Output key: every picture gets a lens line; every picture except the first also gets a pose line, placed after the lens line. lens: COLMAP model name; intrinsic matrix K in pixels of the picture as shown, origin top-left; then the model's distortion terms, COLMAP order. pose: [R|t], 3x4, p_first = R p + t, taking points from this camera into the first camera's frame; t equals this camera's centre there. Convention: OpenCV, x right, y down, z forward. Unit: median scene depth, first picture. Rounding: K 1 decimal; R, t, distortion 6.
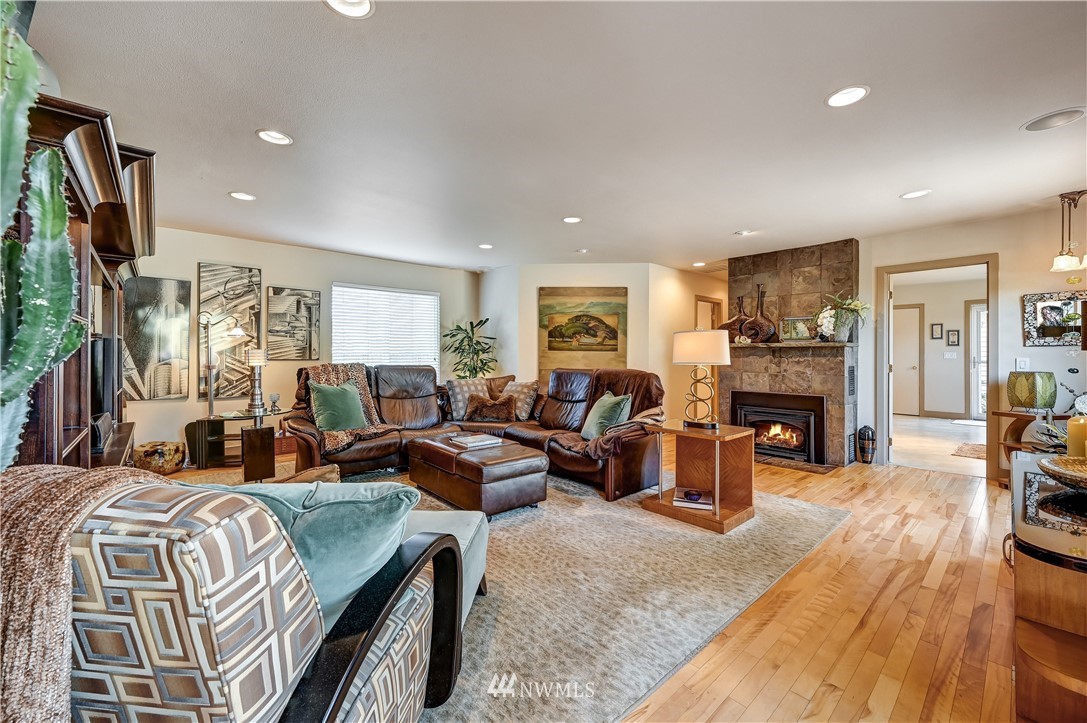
lens RADIAL K [[432.8, 0, 544.4], [0, 432.8, 358.7], [0, 0, 1]] dist [-0.009869, -0.000815]
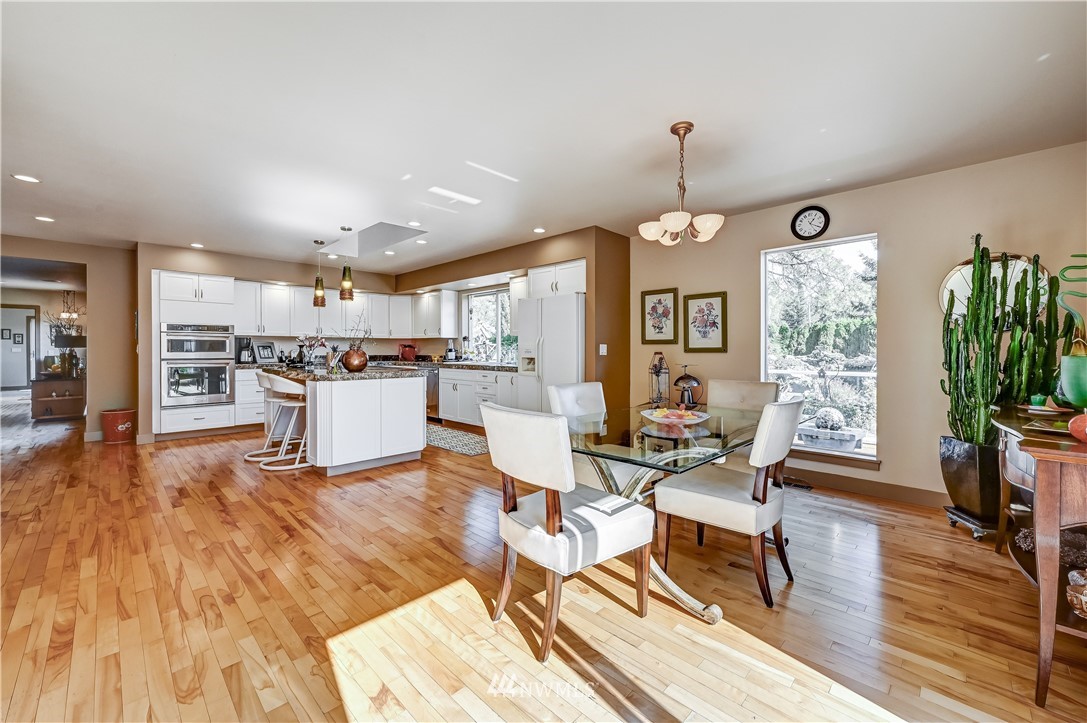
lens RADIAL K [[432.8, 0, 549.8], [0, 432.8, 353.5], [0, 0, 1]] dist [-0.009869, -0.000815]
pose [[-0.090520, -0.007829, 0.995864, -1.564808], [-0.001186, 0.999969, 0.007753, -0.006541], [-0.995894, -0.000479, -0.090527, -1.619032]]
